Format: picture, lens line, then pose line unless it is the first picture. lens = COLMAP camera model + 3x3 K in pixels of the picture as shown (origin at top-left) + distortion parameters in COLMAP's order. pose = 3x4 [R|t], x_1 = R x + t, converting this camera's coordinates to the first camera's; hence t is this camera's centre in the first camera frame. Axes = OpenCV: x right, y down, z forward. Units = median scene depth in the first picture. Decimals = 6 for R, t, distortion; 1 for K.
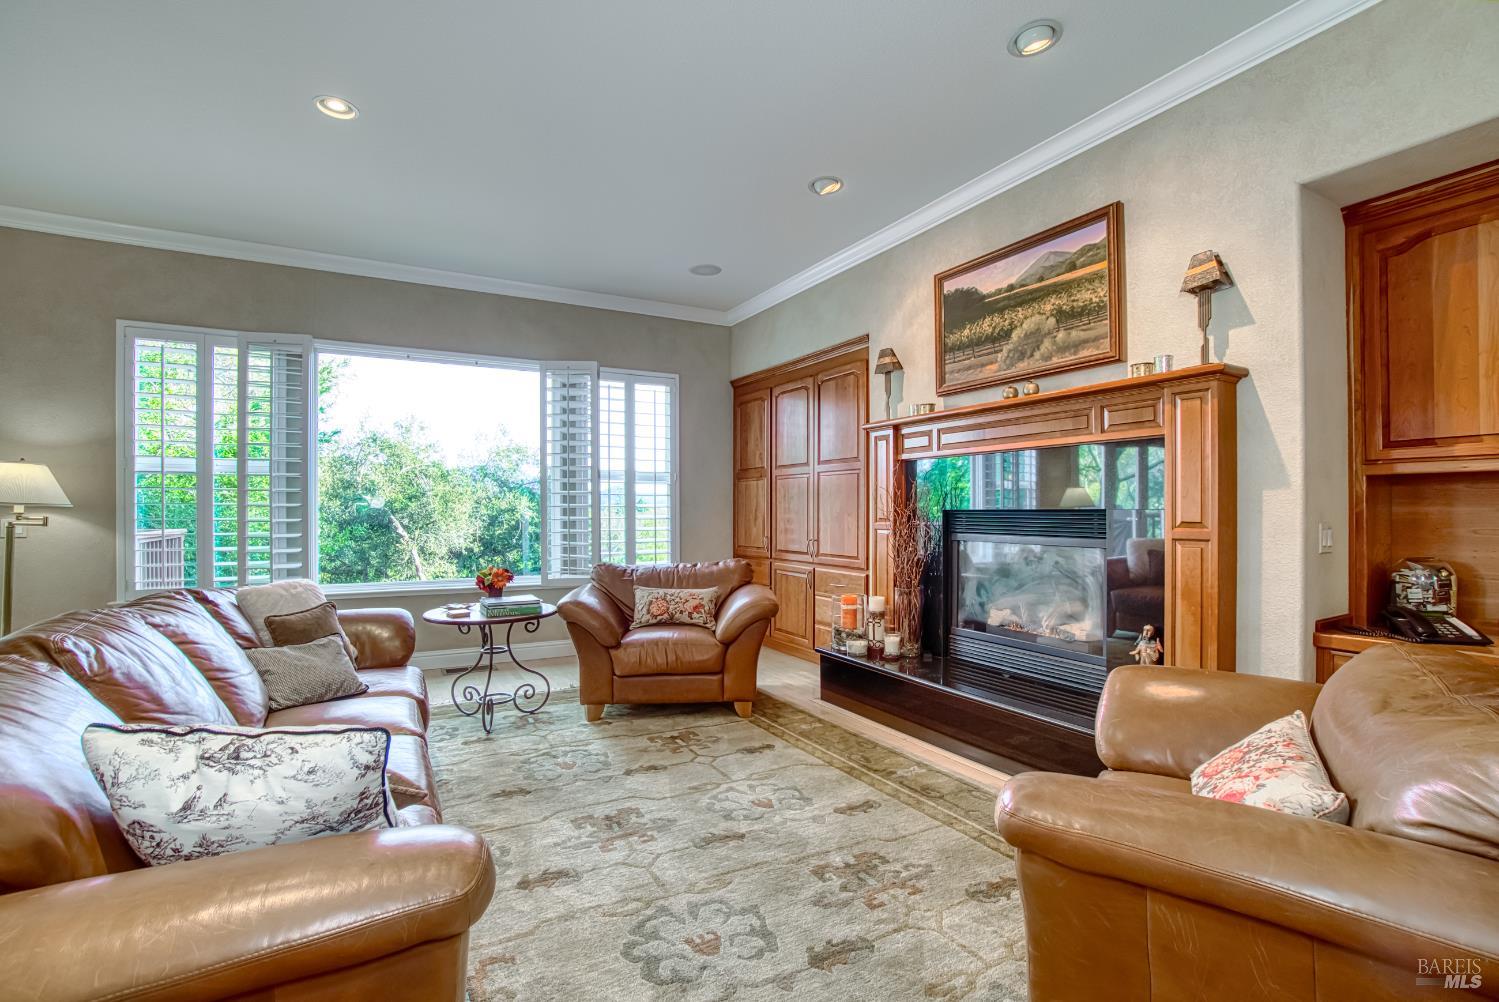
lens RADIAL K [[659.9, 0, 743.7], [0, 659.9, 502.3], [0, 0, 1]] dist [-0.065063, 0.023117]
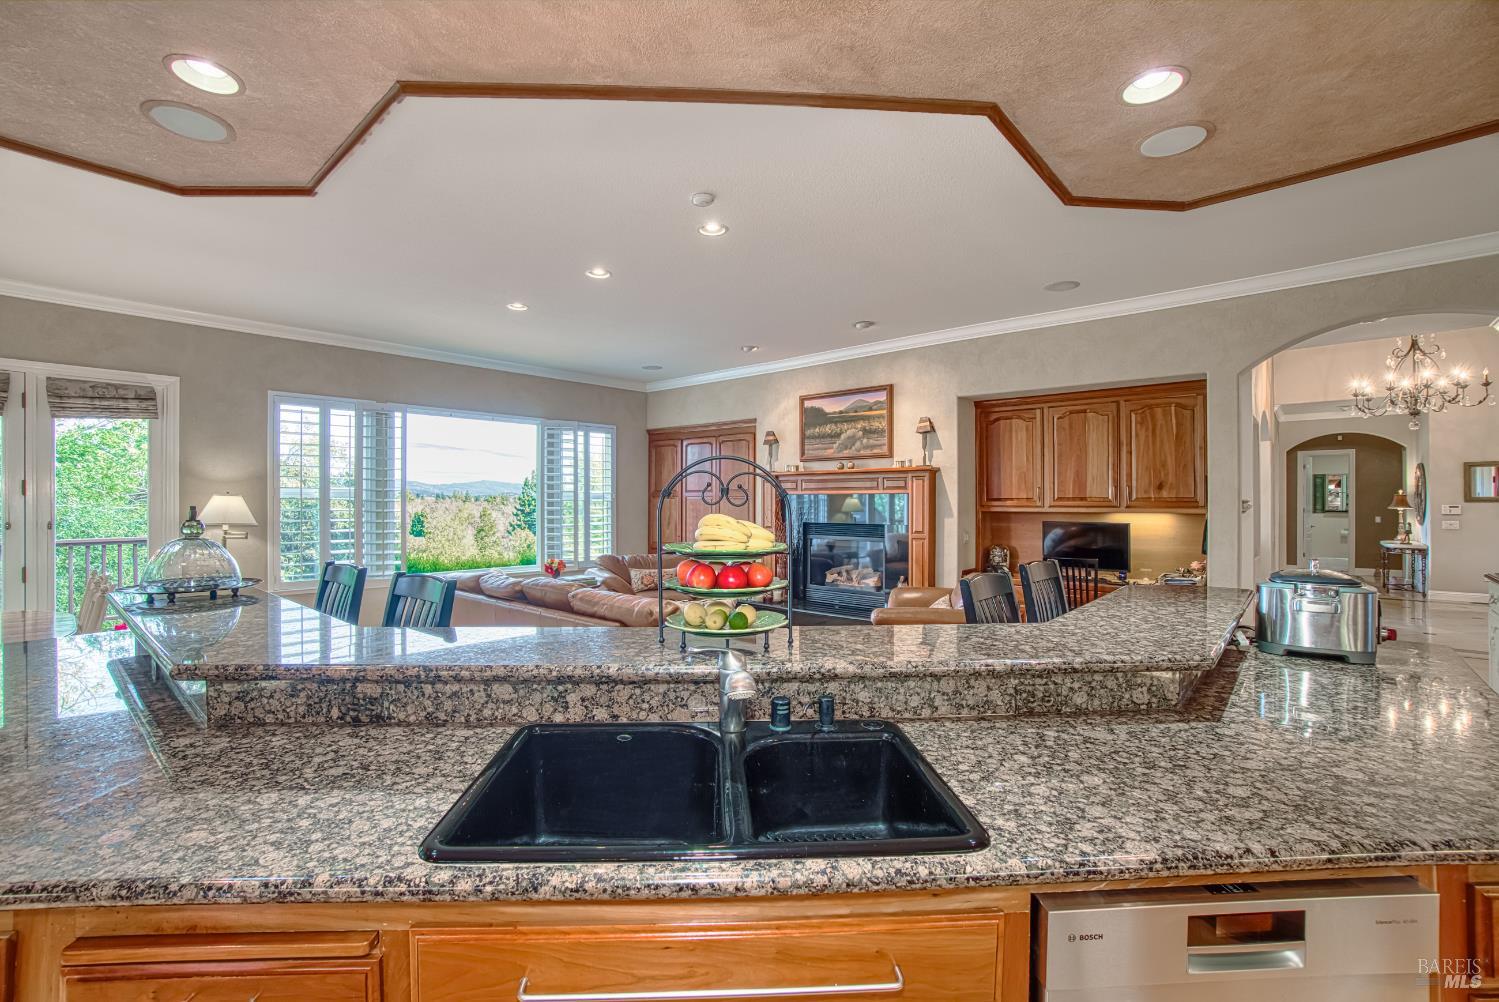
lens RADIAL K [[659.9, 0, 743.7], [0, 659.9, 502.3], [0, 0, 1]] dist [-0.065063, 0.023117]
pose [[0.943376, 0.003319, 0.331708, -0.521499], [-0.006786, 0.999934, 0.009293, -0.068762], [-0.331655, -0.011018, 0.943336, -0.782663]]
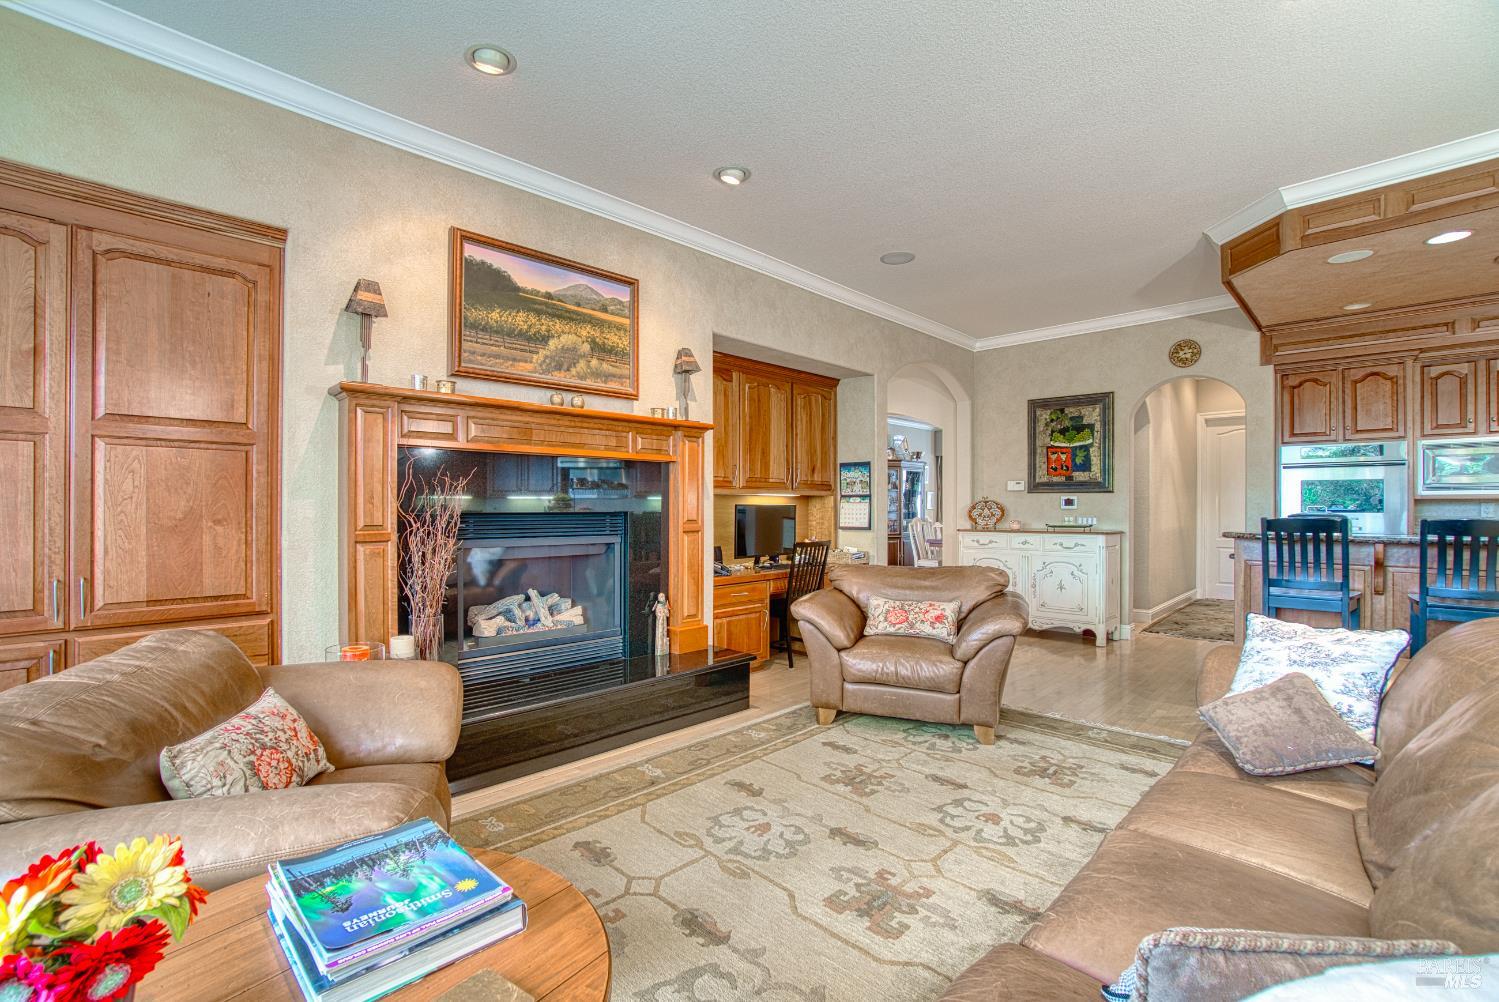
lens RADIAL K [[659.9, 0, 743.7], [0, 659.9, 502.3], [0, 0, 1]] dist [-0.065063, 0.023117]
pose [[-0.264120, 0.005348, 0.964475, -0.640393], [-0.013608, 0.999864, -0.009271, 0.000324], [-0.964394, -0.015573, -0.264012, 0.940641]]
